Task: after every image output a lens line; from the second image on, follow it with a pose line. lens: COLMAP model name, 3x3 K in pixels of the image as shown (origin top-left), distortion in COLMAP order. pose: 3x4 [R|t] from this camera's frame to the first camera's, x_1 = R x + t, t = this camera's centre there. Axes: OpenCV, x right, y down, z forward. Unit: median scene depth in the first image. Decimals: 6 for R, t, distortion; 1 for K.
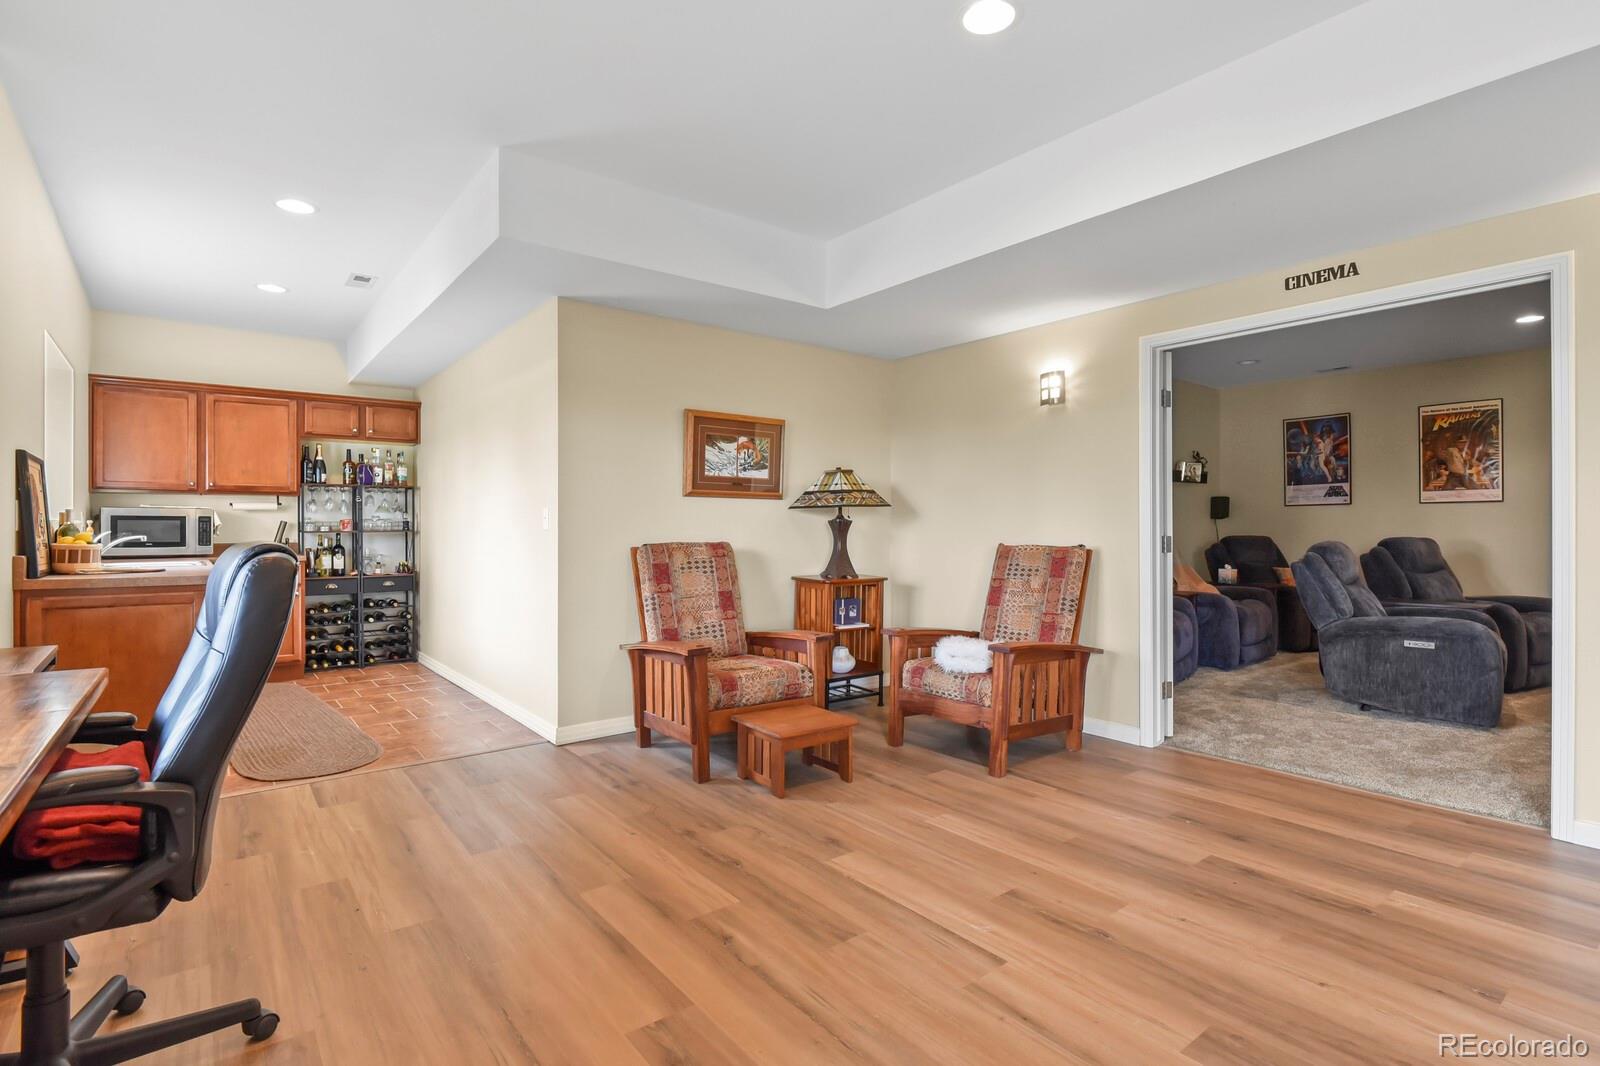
lens RADIAL K [[774.7, 0, 820.8], [0, 774.7, 531.6], [0, 0, 1]] dist [-0.001418, -0.000313]
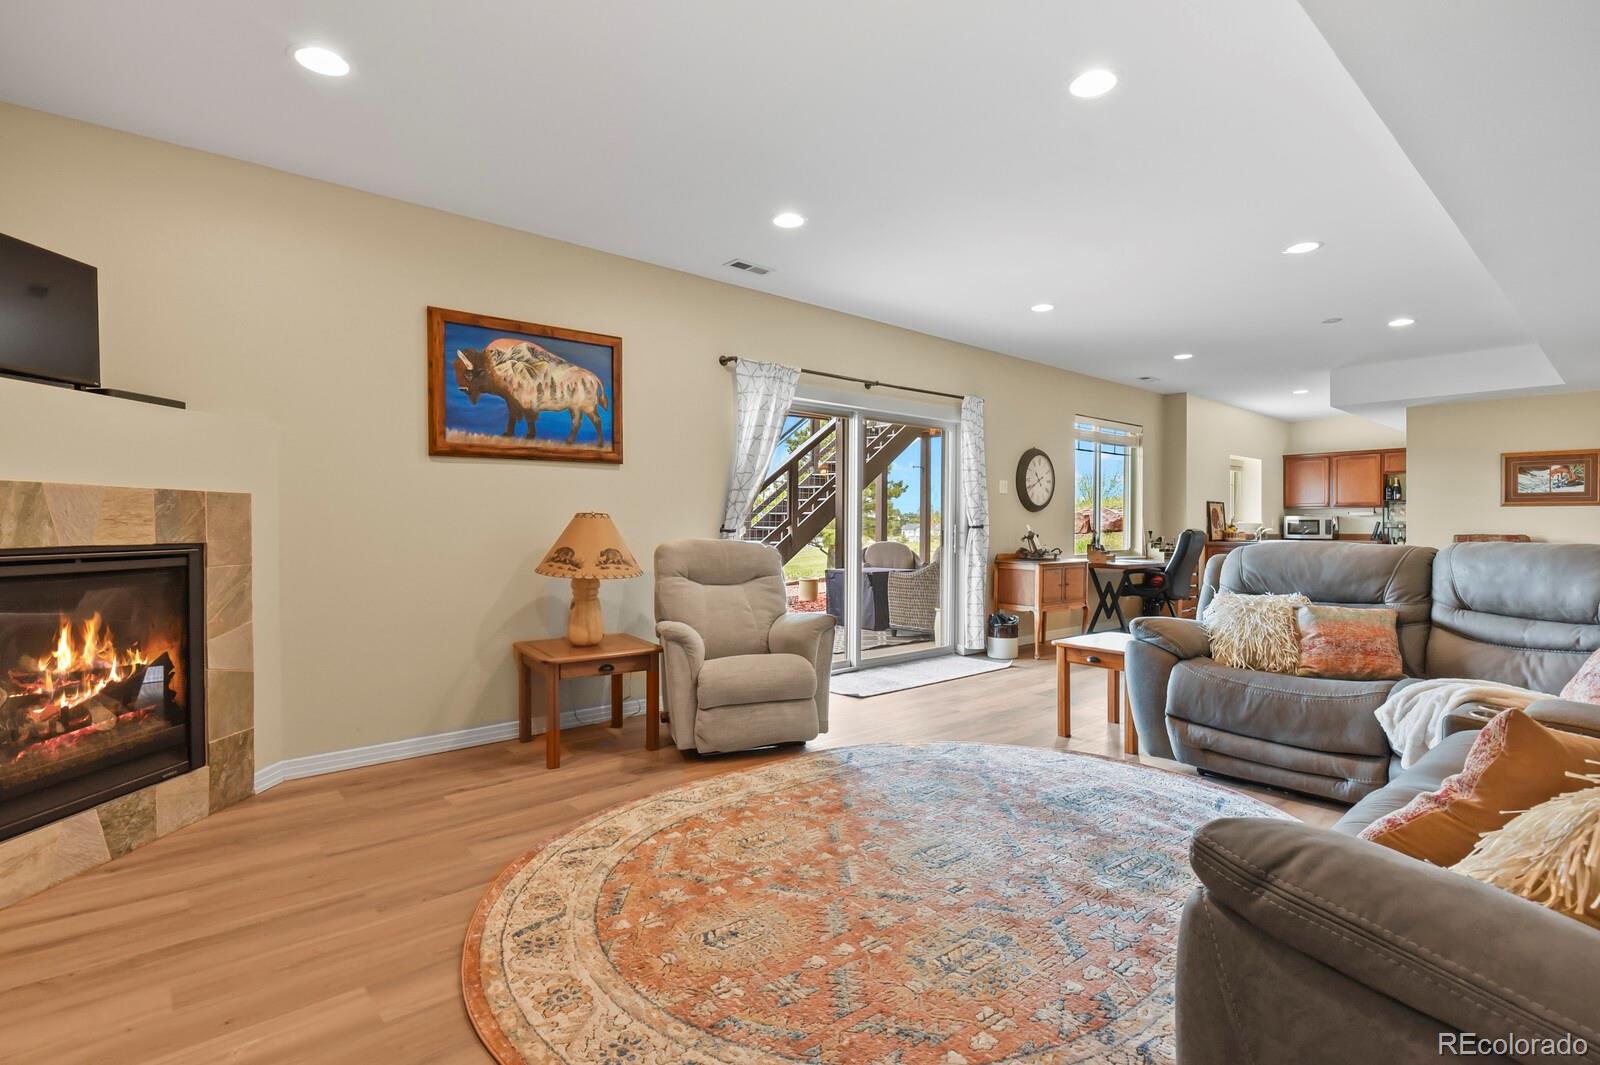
lens RADIAL K [[774.7, 0, 814.1], [0, 774.7, 525.7], [0, 0, 1]] dist [-0.001418, -0.000313]
pose [[0.060099, 0.001148, -0.998192, 1.108696], [-0.005173, 0.999986, 0.000838, 0.000930], [0.998179, 0.005113, 0.060104, -0.444939]]
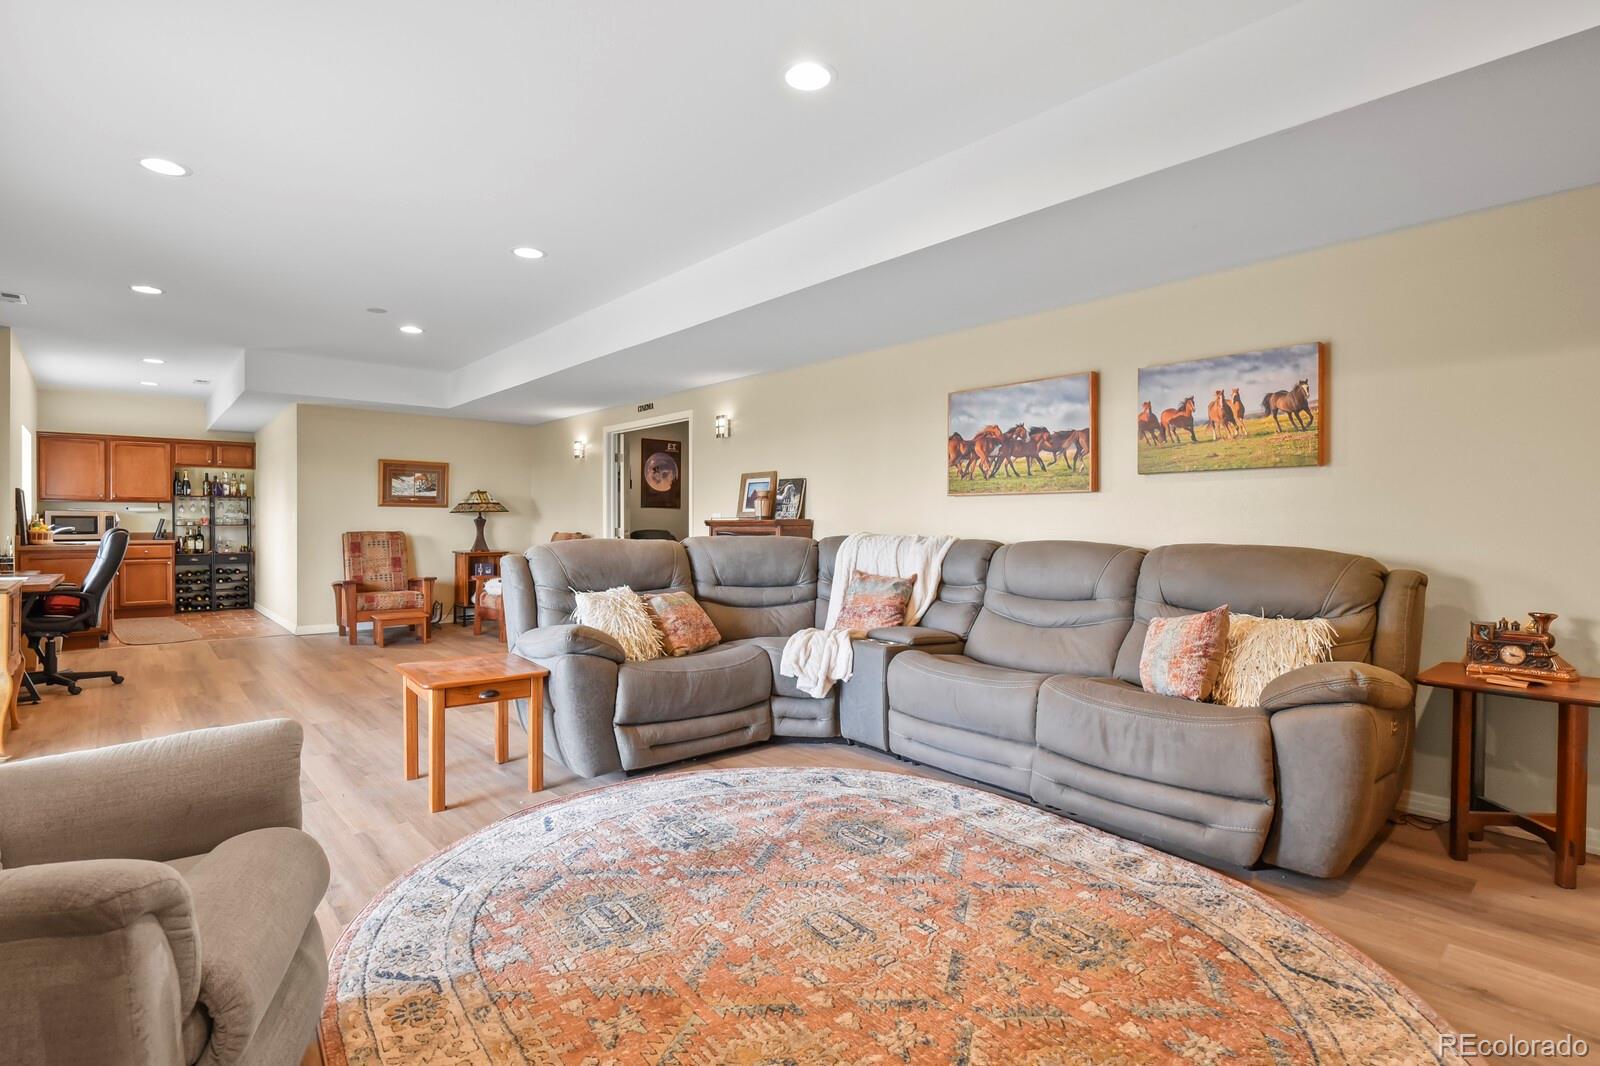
lens RADIAL K [[774.7, 0, 806.7], [0, 774.7, 528.7], [0, 0, 1]] dist [-0.001418, -0.000313]
pose [[0.998747, 0.001228, 0.050038, 0.606141], [-0.001342, 0.999997, 0.002247, 0.001805], [-0.050035, -0.002312, 0.998745, -0.722567]]
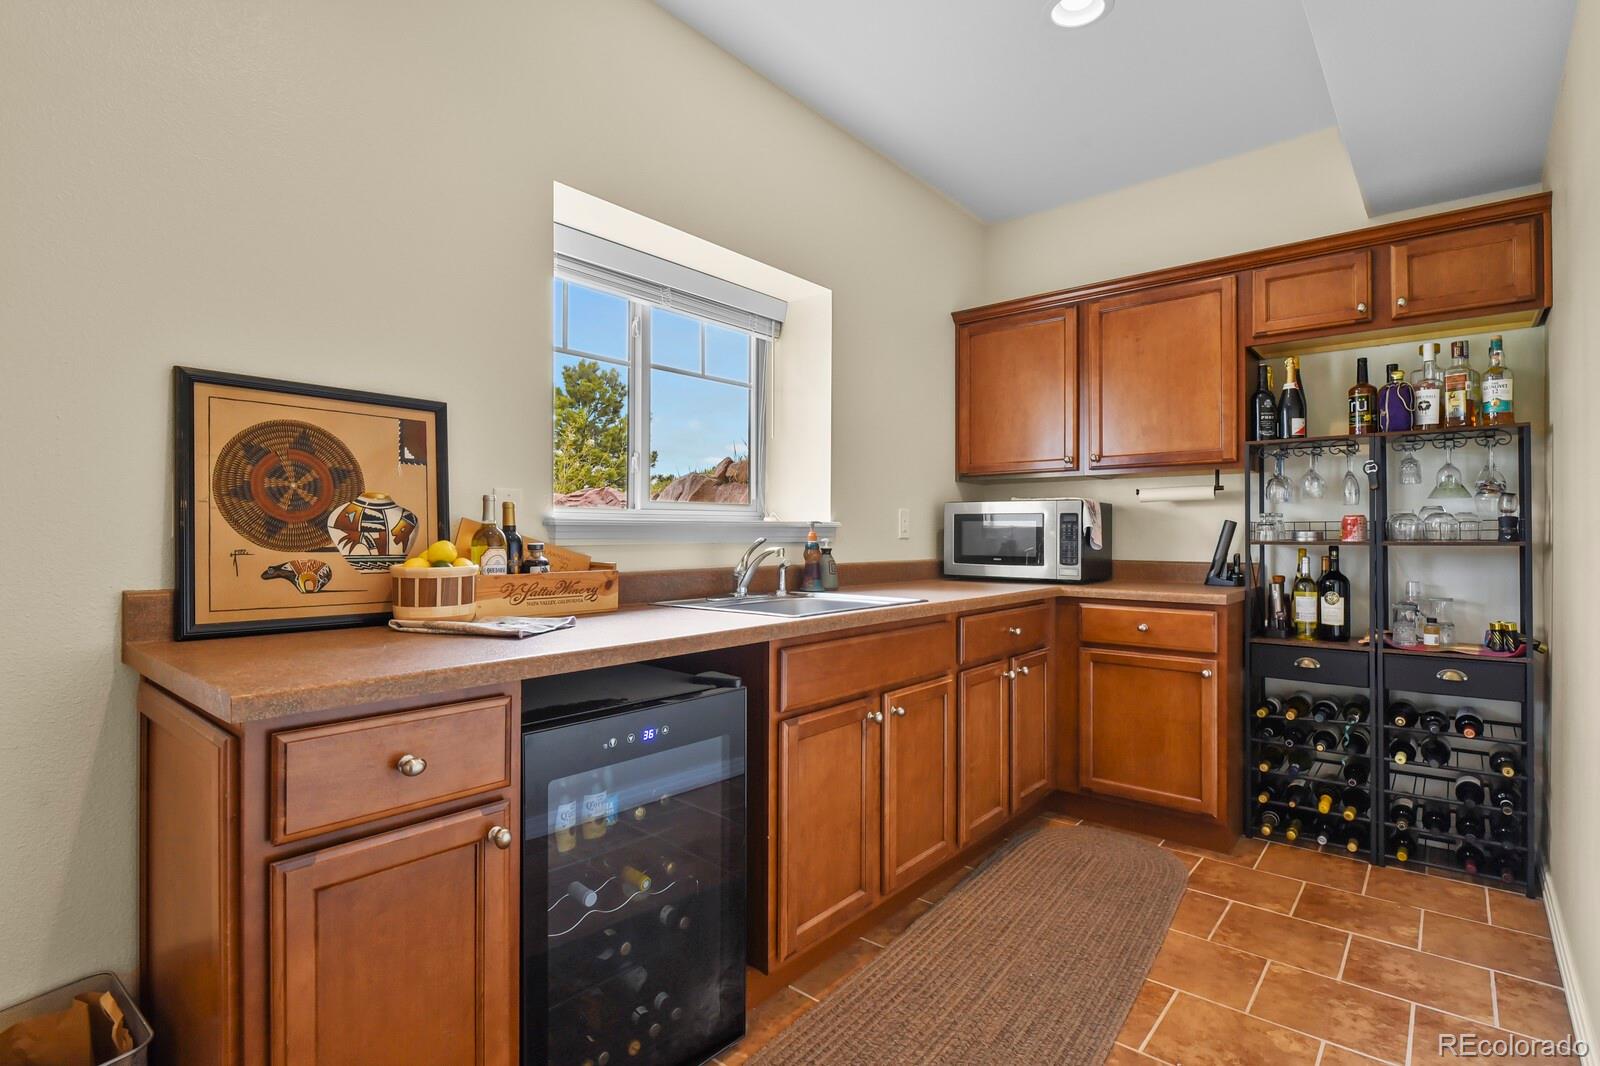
lens RADIAL K [[774.7, 0, 820.8], [0, 774.7, 525.1], [0, 0, 1]] dist [-0.001418, -0.000313]
pose [[0.191423, -0.013068, -0.981421, -0.266021], [-0.011477, 0.999813, -0.015551, 0.000396], [0.981440, 0.014241, 0.191238, 0.698906]]
